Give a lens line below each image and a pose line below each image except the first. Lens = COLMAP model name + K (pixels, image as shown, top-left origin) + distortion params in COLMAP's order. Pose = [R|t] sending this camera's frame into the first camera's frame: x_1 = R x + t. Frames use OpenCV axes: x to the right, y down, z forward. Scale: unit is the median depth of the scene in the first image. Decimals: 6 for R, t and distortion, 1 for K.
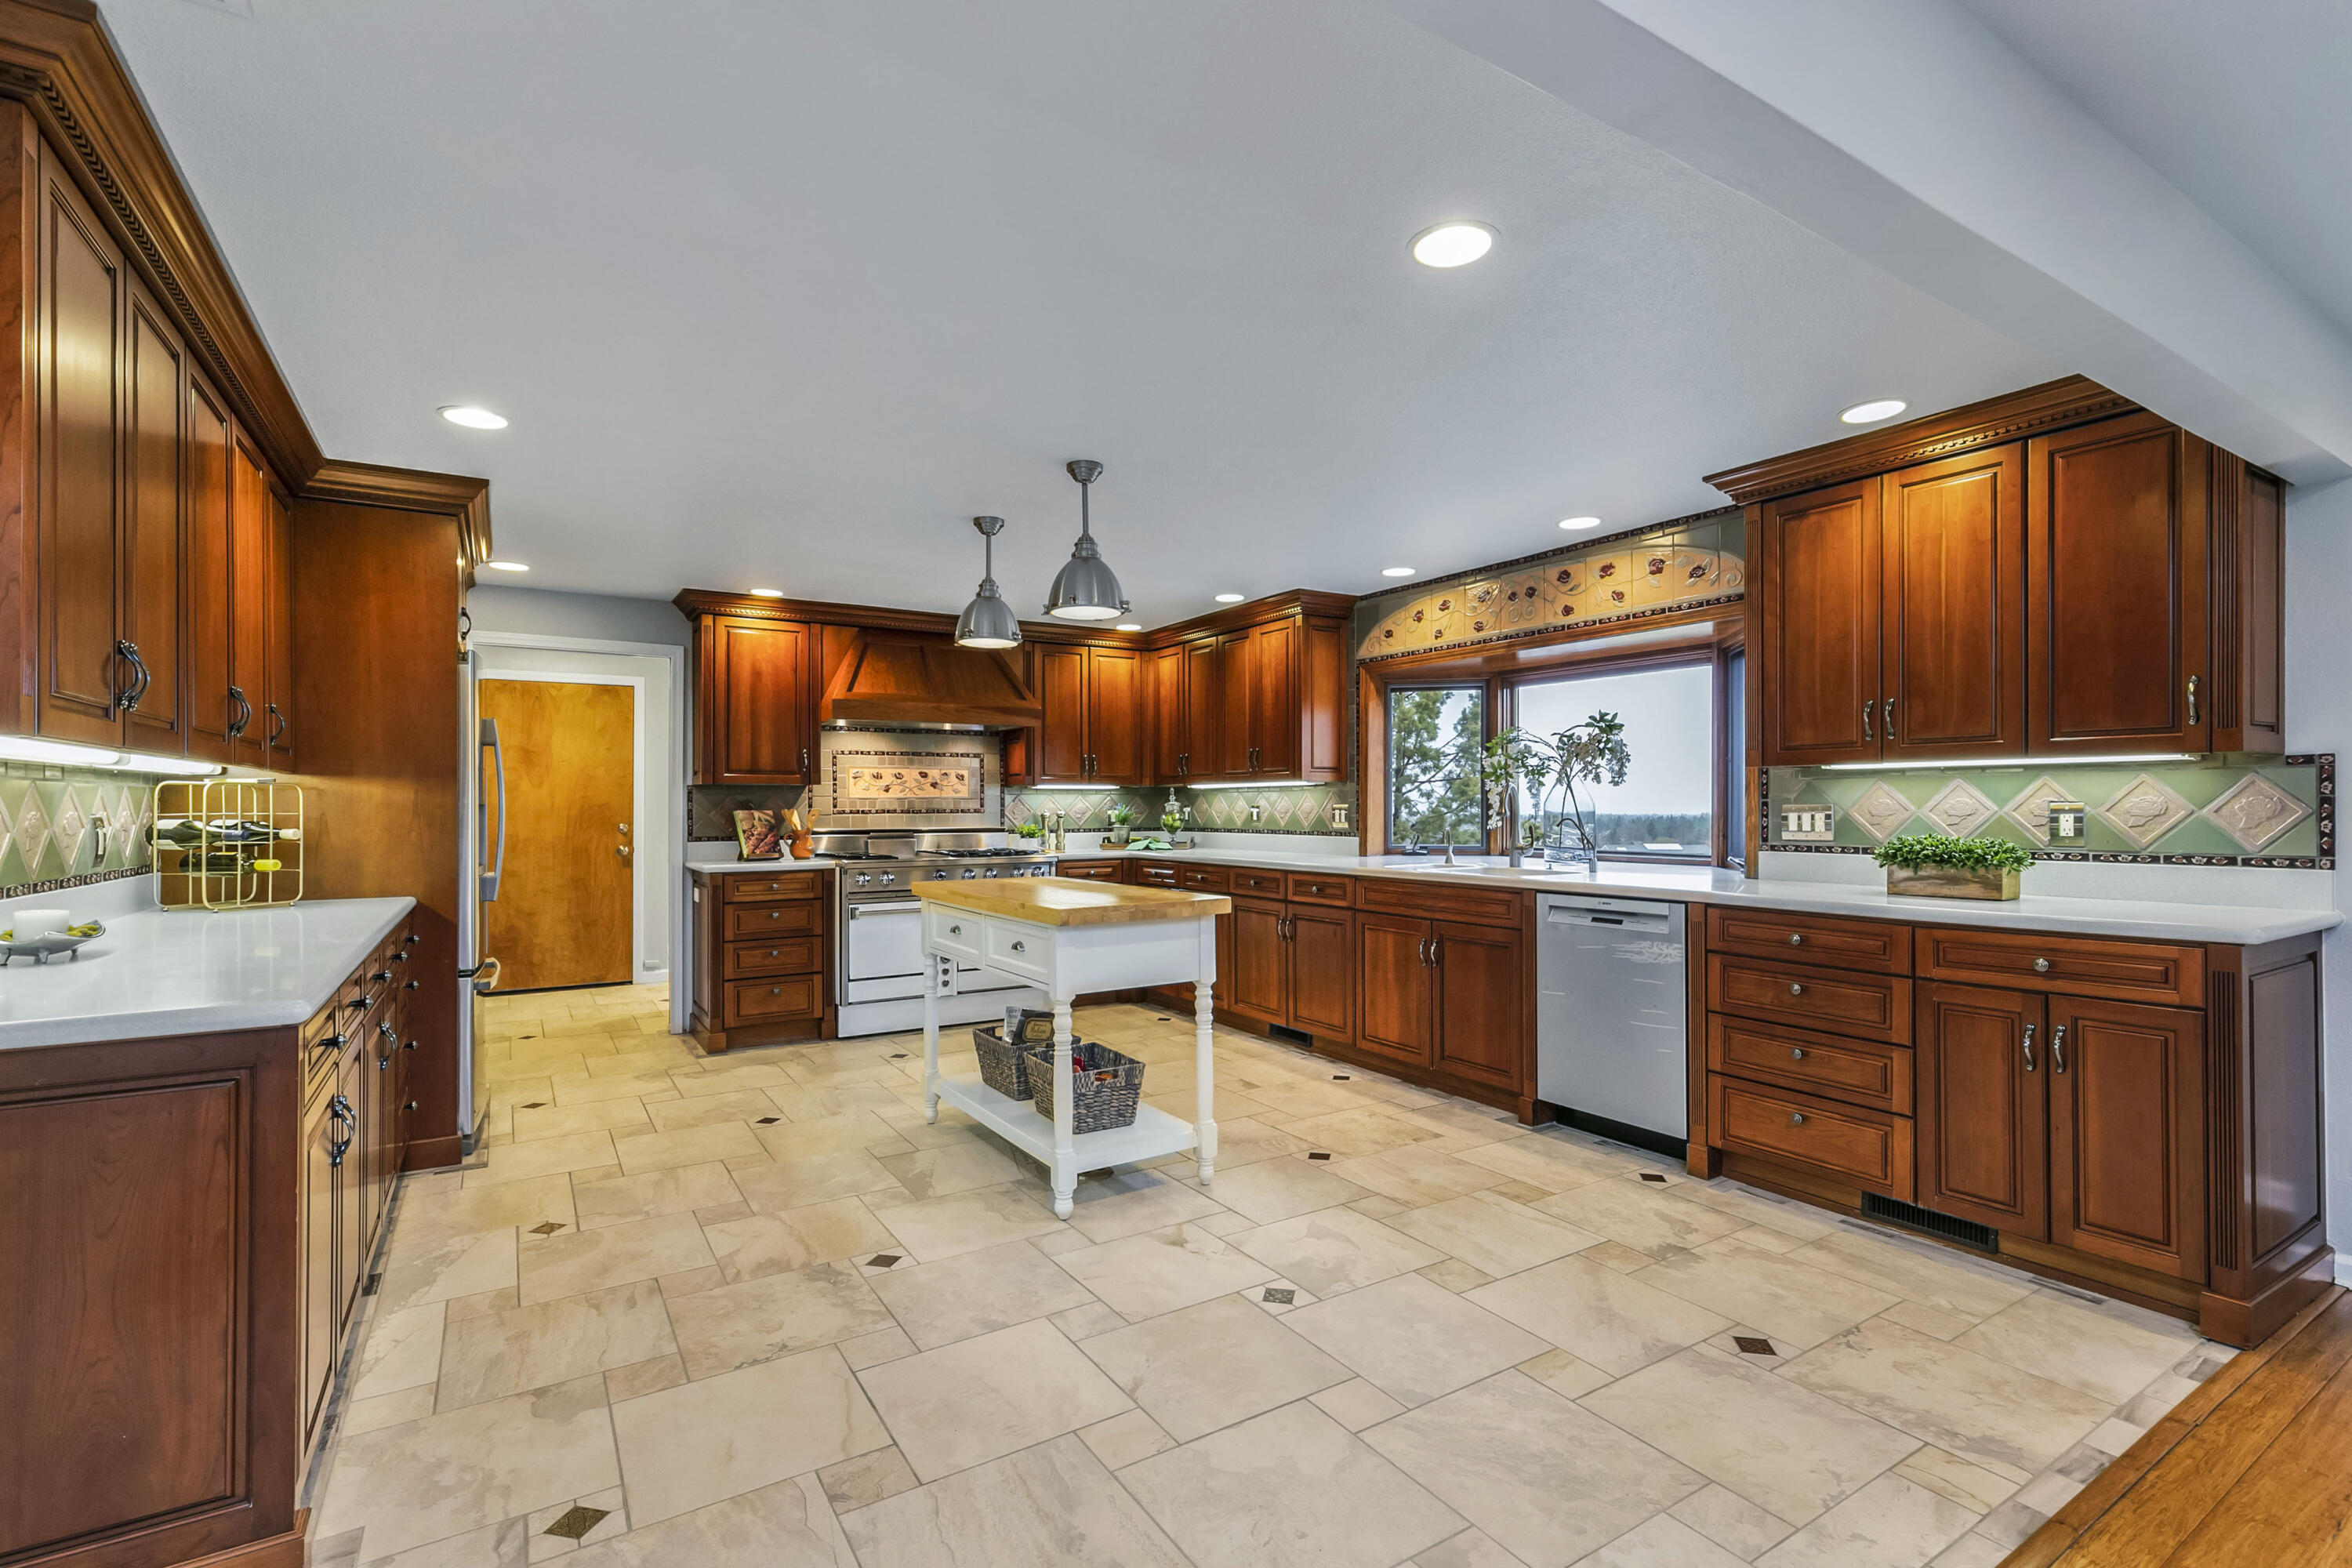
lens RADIAL K [[1071.6, 0, 1176.4], [0, 1071.6, 783.0], [0, 0, 1]] dist [0.005306, -0.000323]
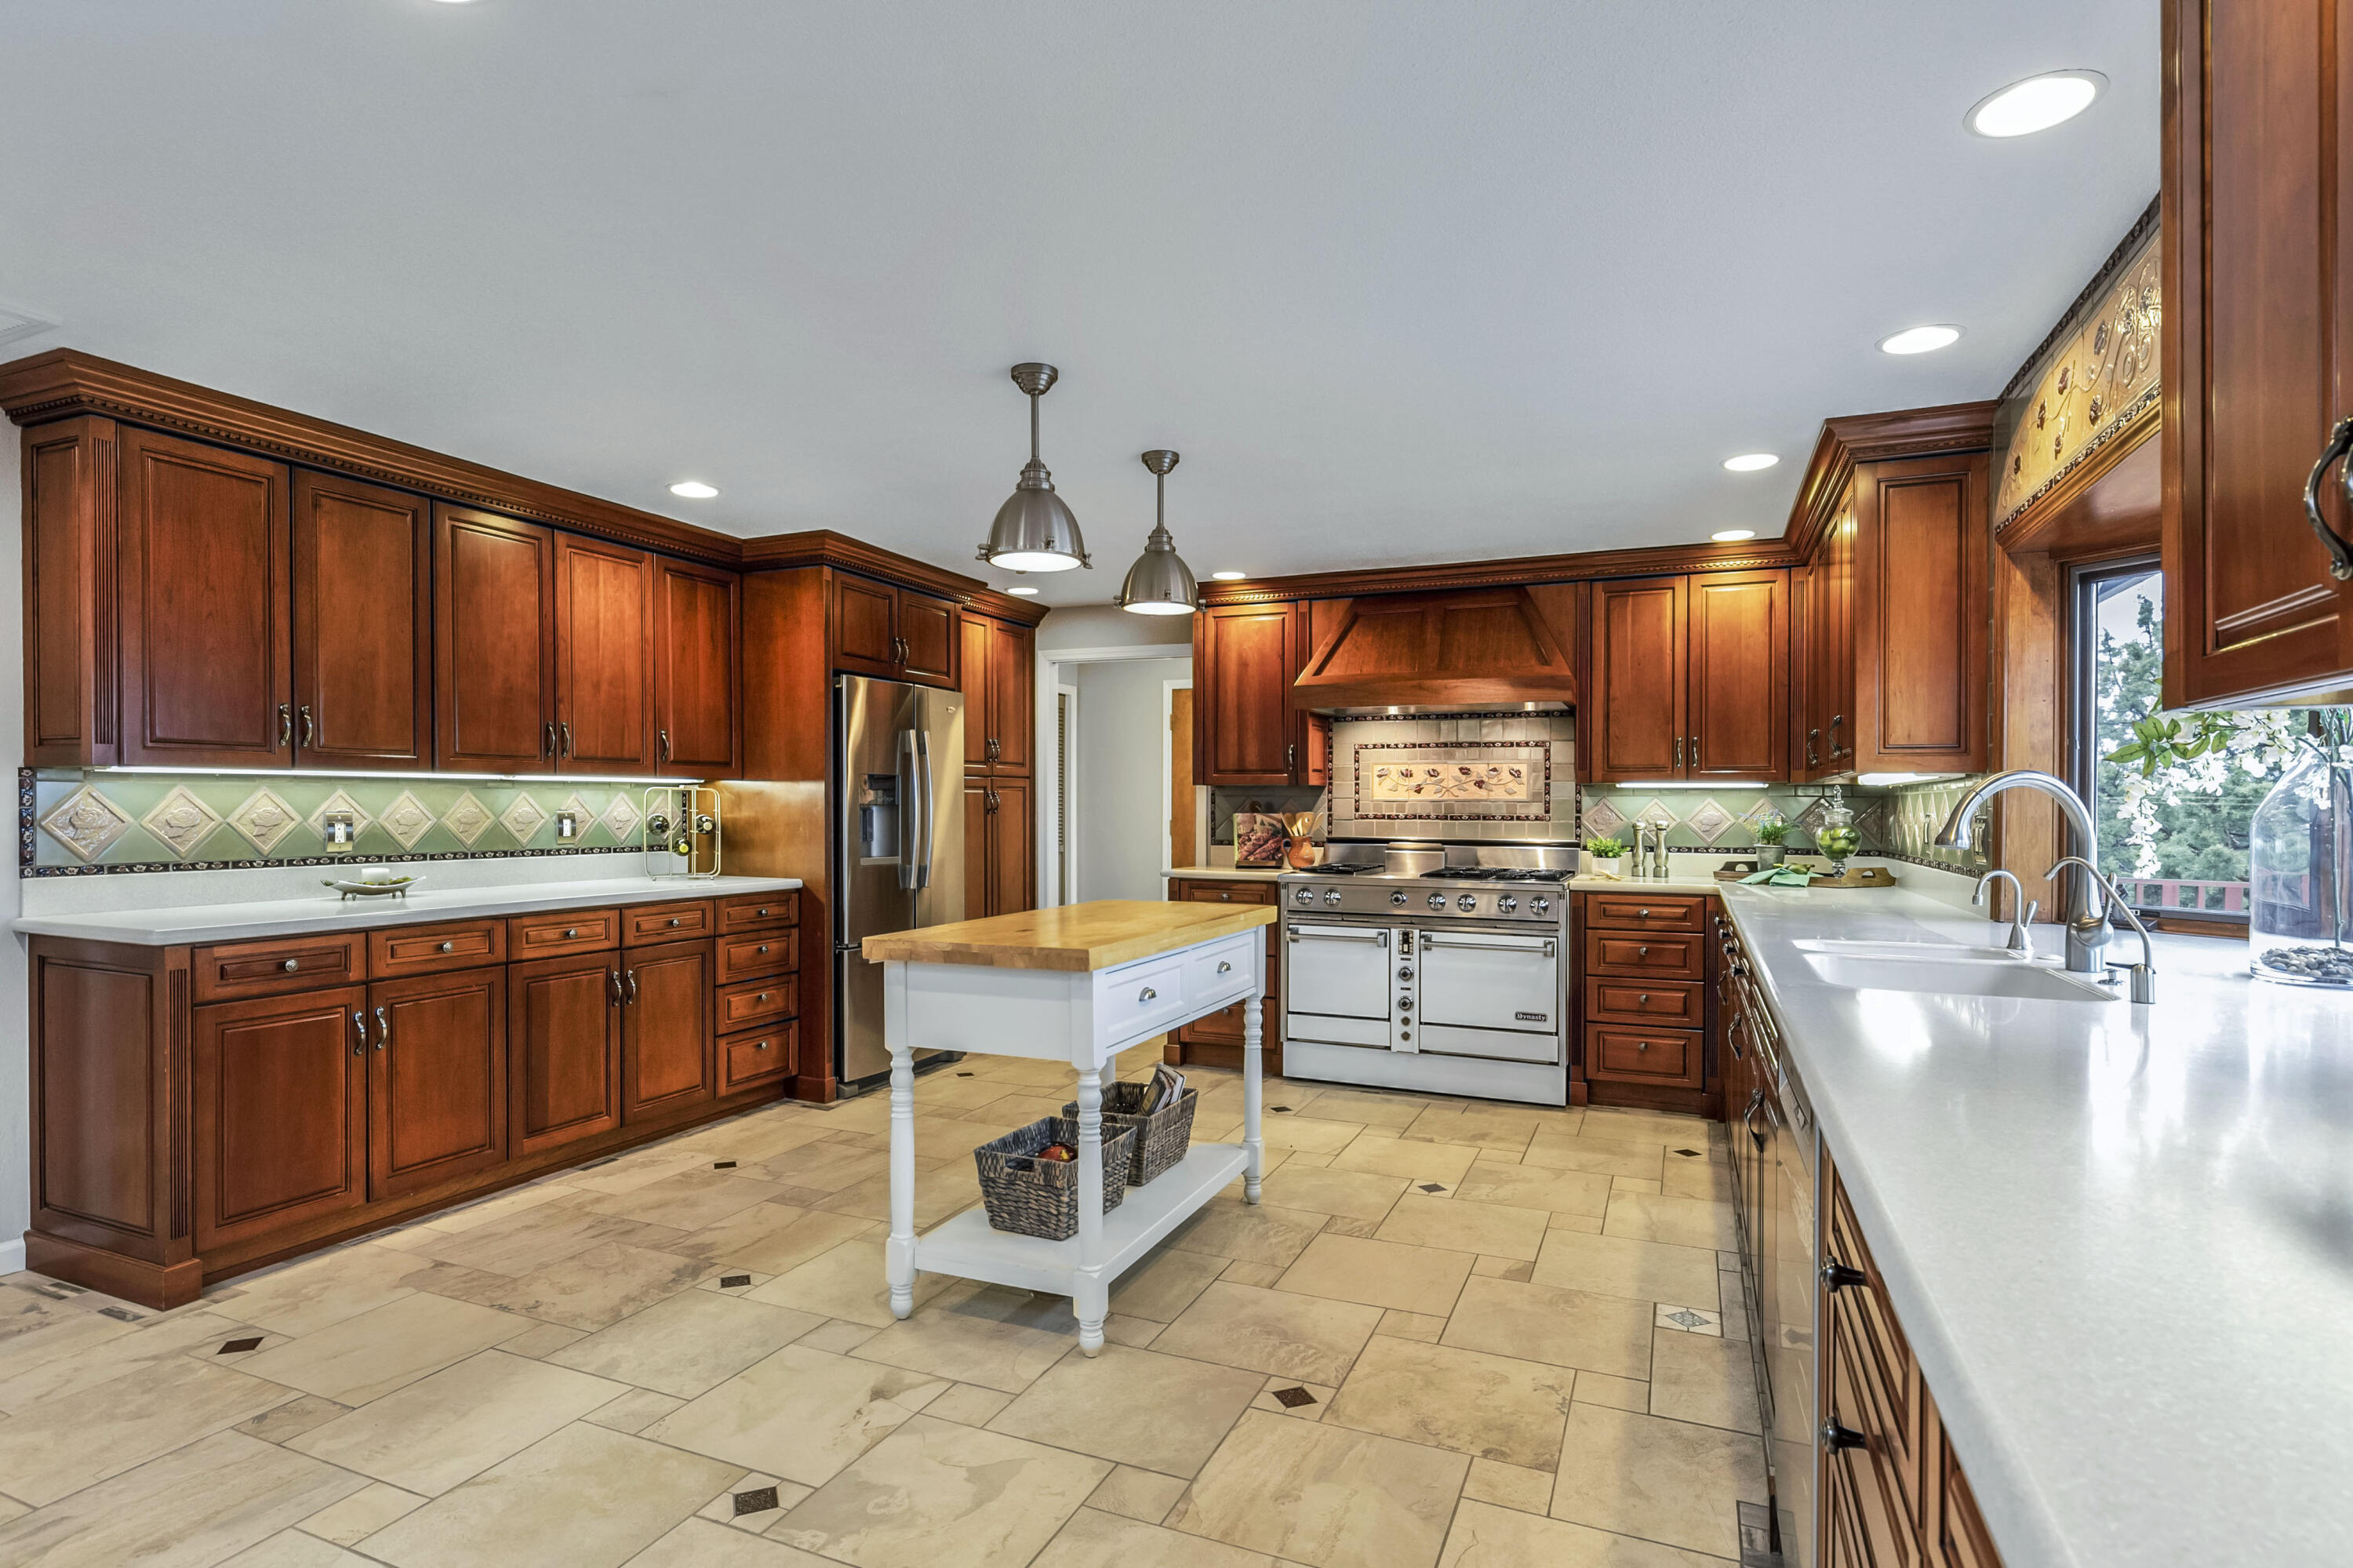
lens RADIAL K [[1204.7, 0, 1165.8], [0, 1204.7, 805.8], [0, 0, 1]] dist [0.000995, 0.000387]
pose [[0.553542, 0.007986, -0.832783, 0.577592], [0.009552, 0.999827, 0.015937, 0.002457], [0.832767, -0.016776, 0.553370, 0.499750]]
